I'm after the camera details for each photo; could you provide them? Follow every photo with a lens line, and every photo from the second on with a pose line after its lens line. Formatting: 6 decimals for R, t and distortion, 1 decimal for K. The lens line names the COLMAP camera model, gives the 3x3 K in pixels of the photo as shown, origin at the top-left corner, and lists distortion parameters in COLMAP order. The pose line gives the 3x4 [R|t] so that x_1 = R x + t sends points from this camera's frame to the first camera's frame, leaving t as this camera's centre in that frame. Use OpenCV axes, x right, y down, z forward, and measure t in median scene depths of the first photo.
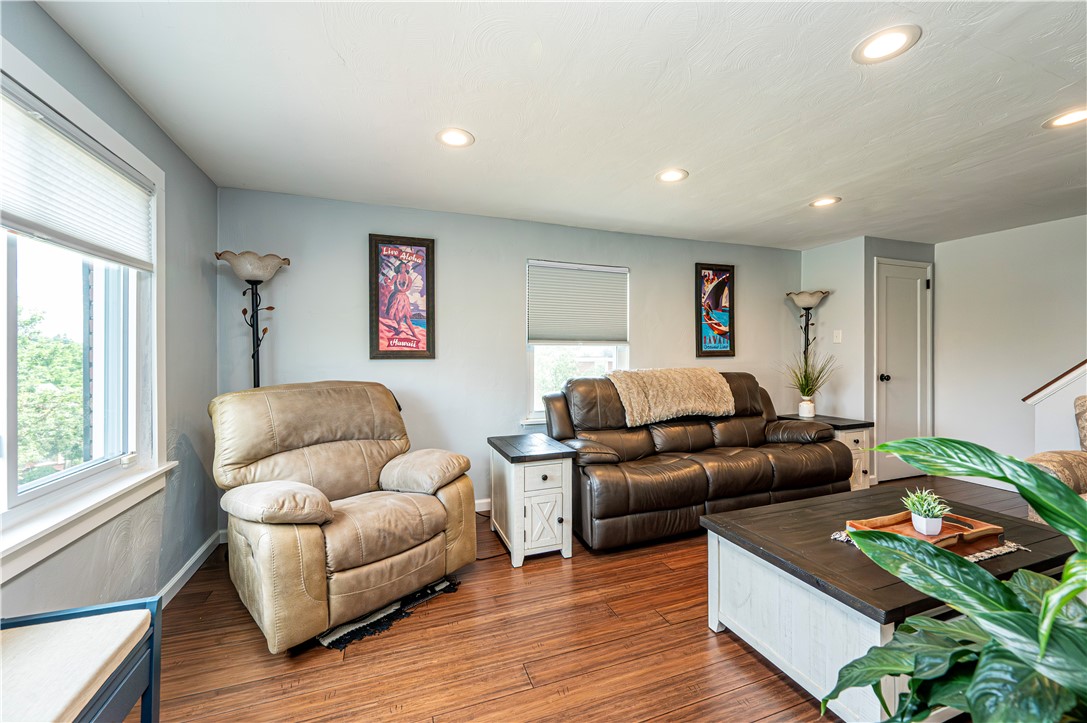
lens RADIAL K [[429.5, 0, 544.0], [0, 429.5, 358.0], [0, 0, 1]] dist [-0.000430, -0.000123]
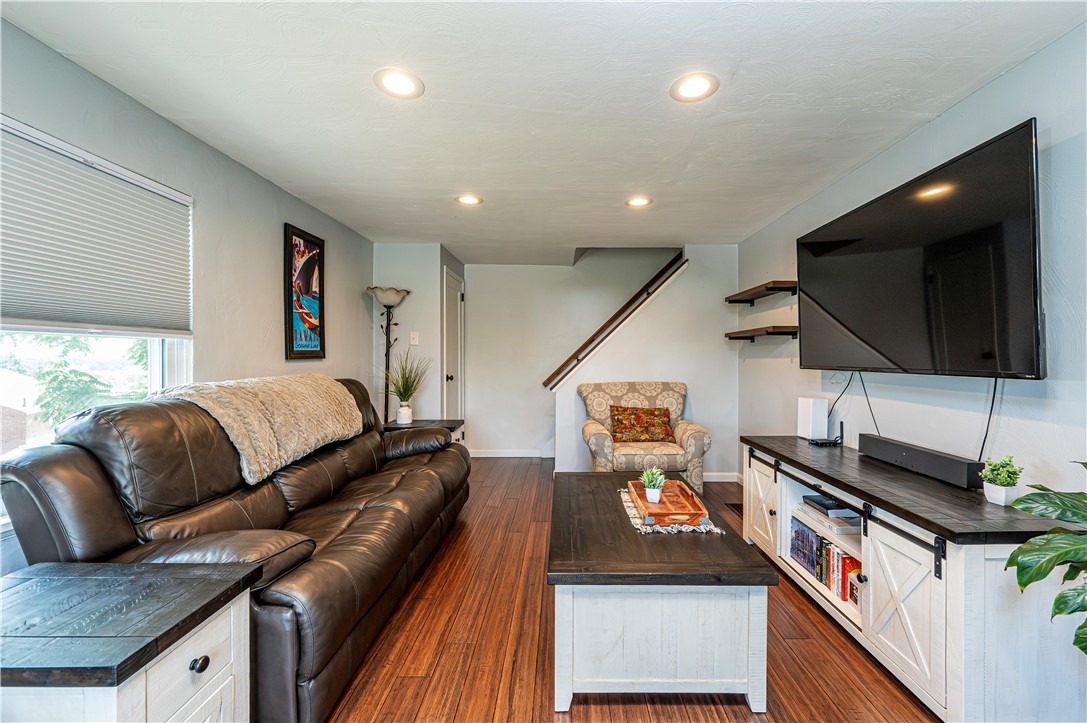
lens RADIAL K [[443.6, 0, 547.1], [0, 443.6, 363.7], [0, 0, 1]] dist [0.000134, -0.000071]
pose [[0.344313, -0.011258, 0.938787, -0.171912], [0.005070, 0.999936, 0.010132, -0.000636], [-0.938841, 0.001271, 0.344348, 0.358662]]
